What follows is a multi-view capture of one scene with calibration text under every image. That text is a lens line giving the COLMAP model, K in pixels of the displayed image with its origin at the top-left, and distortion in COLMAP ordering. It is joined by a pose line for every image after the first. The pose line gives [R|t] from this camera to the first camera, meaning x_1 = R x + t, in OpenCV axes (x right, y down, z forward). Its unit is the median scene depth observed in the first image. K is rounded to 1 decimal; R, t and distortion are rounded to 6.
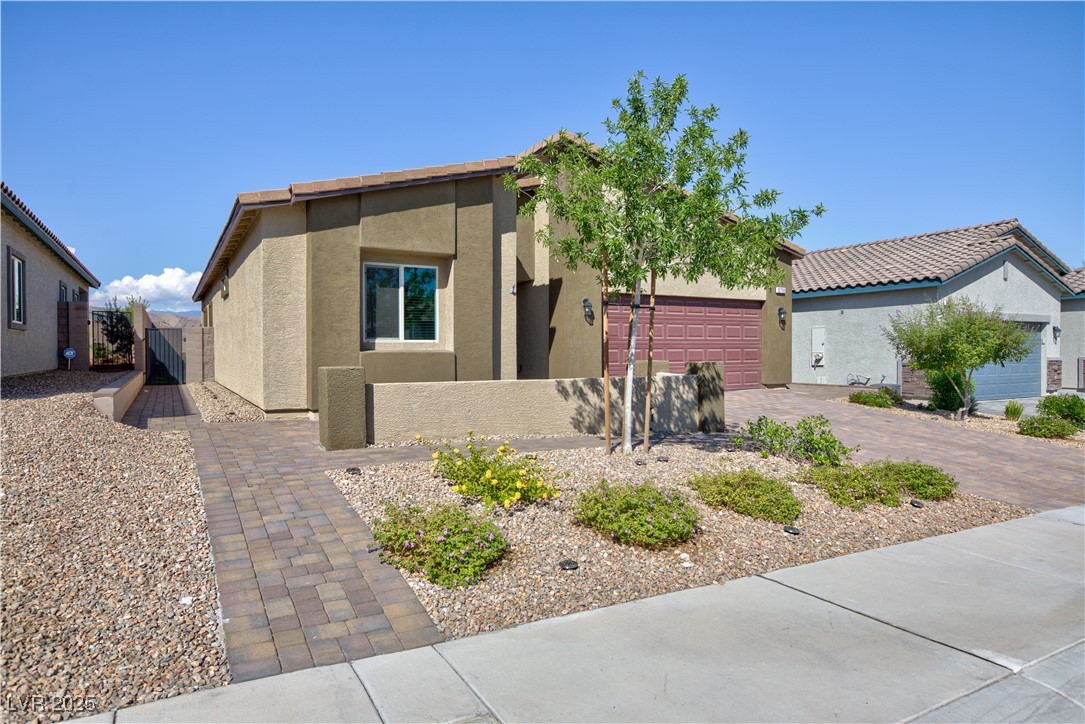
lens RADIAL K [[653.8, 0, 542.5], [0, 653.8, 362.0], [0, 0, 1]] dist [-0.001068, -0.000102]
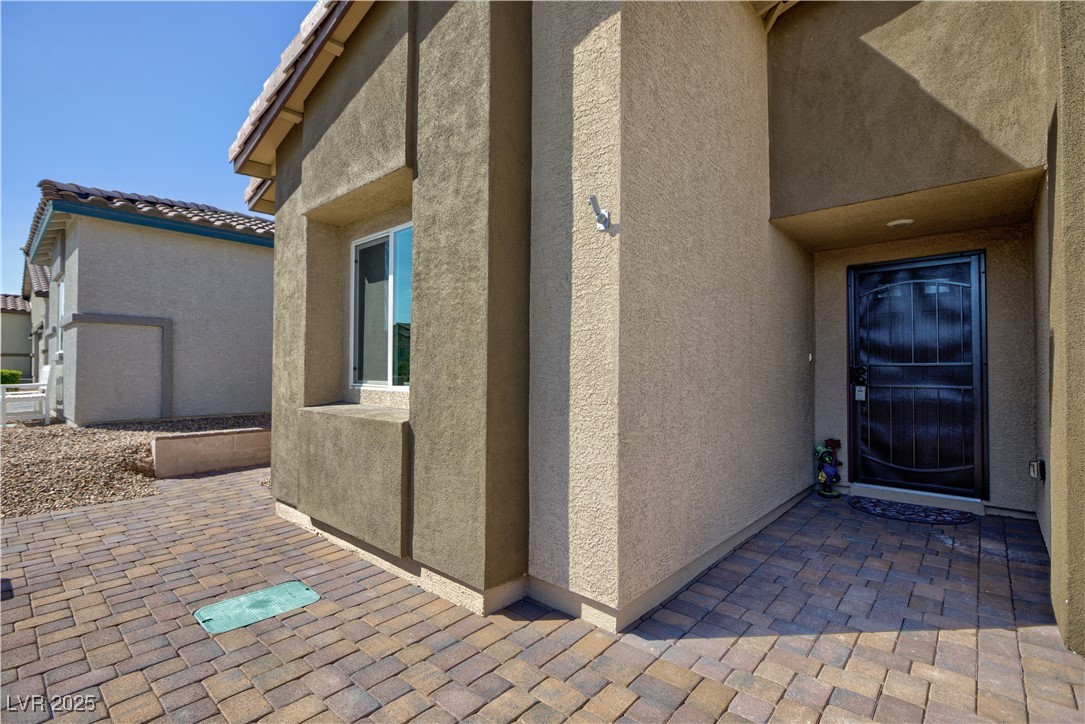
lens RADIAL K [[496.4, 0, 542.5], [0, 496.4, 362.0], [0, 0, 1]] dist [-0.000957, -0.000041]
pose [[0.321197, -0.014863, -0.946896, 0.174067], [-0.016745, 0.999631, -0.021370, -0.047578], [0.946864, 0.022720, 0.320830, 1.043622]]
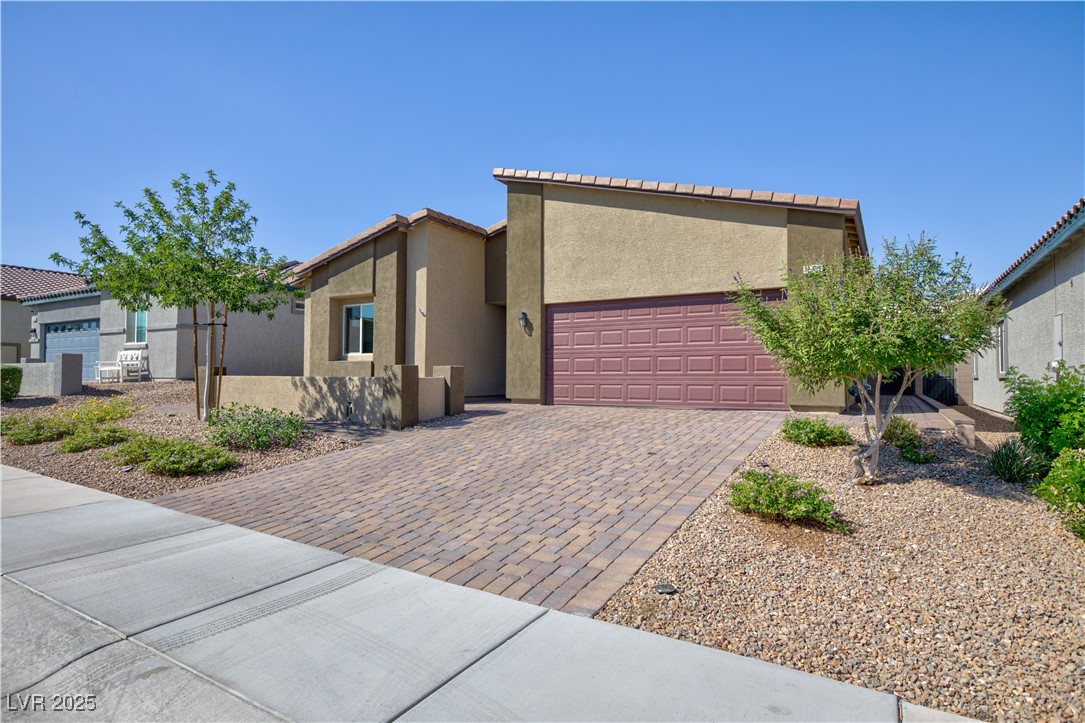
lens RADIAL K [[598.1, 0, 542.5], [0, 598.1, 361.5], [0, 0, 1]] dist [0.001036, 0.000536]
pose [[0.497438, -0.019475, -0.867281, 1.268985], [-0.019498, 0.999244, -0.033622, 0.024705], [0.867280, 0.033635, 0.496682, 0.713810]]
